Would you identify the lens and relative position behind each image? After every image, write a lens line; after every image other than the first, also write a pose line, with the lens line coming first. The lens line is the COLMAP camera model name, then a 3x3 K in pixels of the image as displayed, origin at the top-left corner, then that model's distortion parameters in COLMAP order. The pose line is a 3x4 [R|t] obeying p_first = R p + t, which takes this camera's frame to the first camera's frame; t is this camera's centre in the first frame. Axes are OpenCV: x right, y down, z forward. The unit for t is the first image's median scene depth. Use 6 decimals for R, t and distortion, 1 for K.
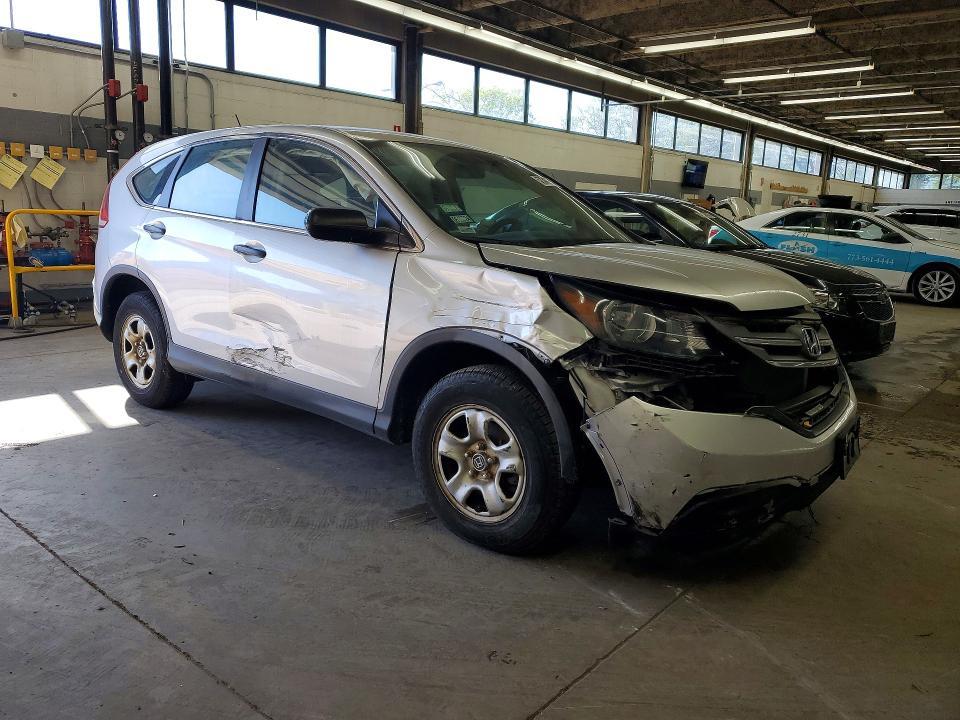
lens RADIAL K [[735.7, 0, 473.4], [0, 735.7, 353.1], [0, 0, 1]] dist [0.024713, 0.004894]
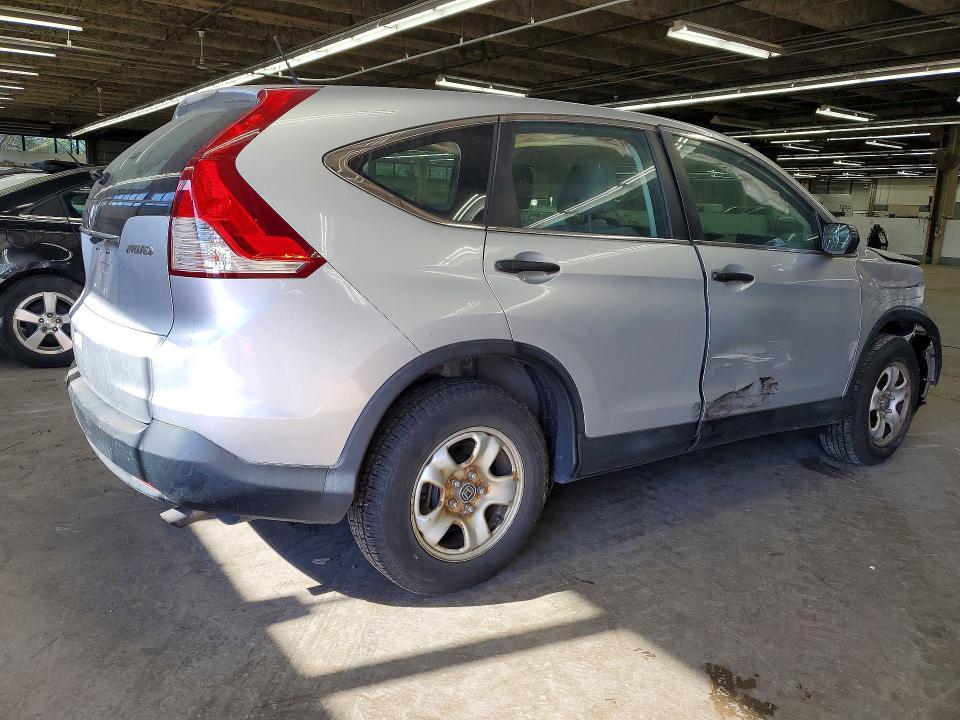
lens RADIAL K [[735.7, 0, 473.4], [0, 735.7, 353.1], [0, 0, 1]] dist [0.024713, 0.004894]
pose [[0.243044, -0.204586, 0.948195, -1.127251], [0.148994, 0.973779, 0.171915, -0.229968], [-0.958504, 0.099493, 0.267154, 1.021861]]
